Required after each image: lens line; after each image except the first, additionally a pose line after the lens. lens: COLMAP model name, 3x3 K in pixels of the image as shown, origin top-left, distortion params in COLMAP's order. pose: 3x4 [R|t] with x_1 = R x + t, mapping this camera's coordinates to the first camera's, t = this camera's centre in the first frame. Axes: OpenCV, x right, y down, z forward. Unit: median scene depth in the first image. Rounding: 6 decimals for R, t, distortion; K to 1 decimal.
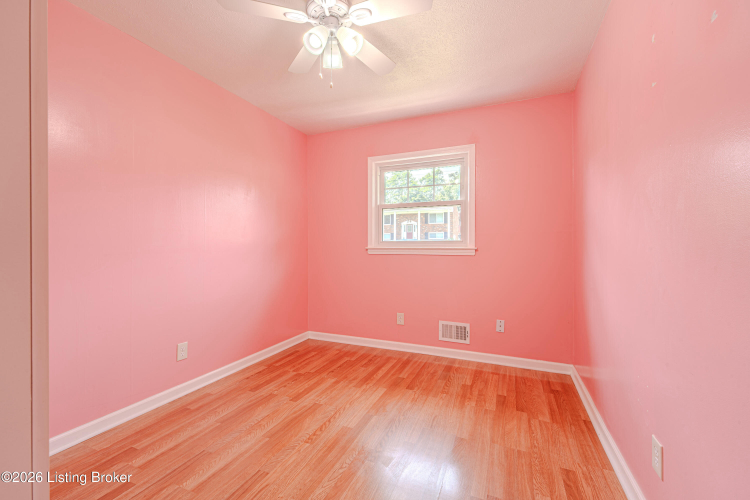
lens RADIAL K [[311.5, 0, 378.4], [0, 311.5, 244.5], [0, 0, 1]] dist [0.002449, 0.001582]
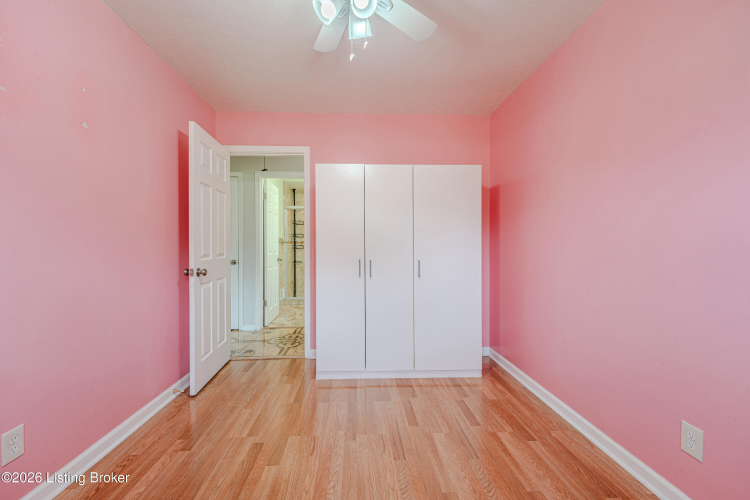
lens RADIAL K [[311.5, 0, 374.3], [0, 311.5, 246.9], [0, 0, 1]] dist [0.002449, 0.001582]
pose [[-0.891214, 0.005453, -0.453551, 0.196298], [0.001730, 0.999961, 0.008622, -0.019738], [0.453581, 0.006899, -0.891189, 1.887957]]
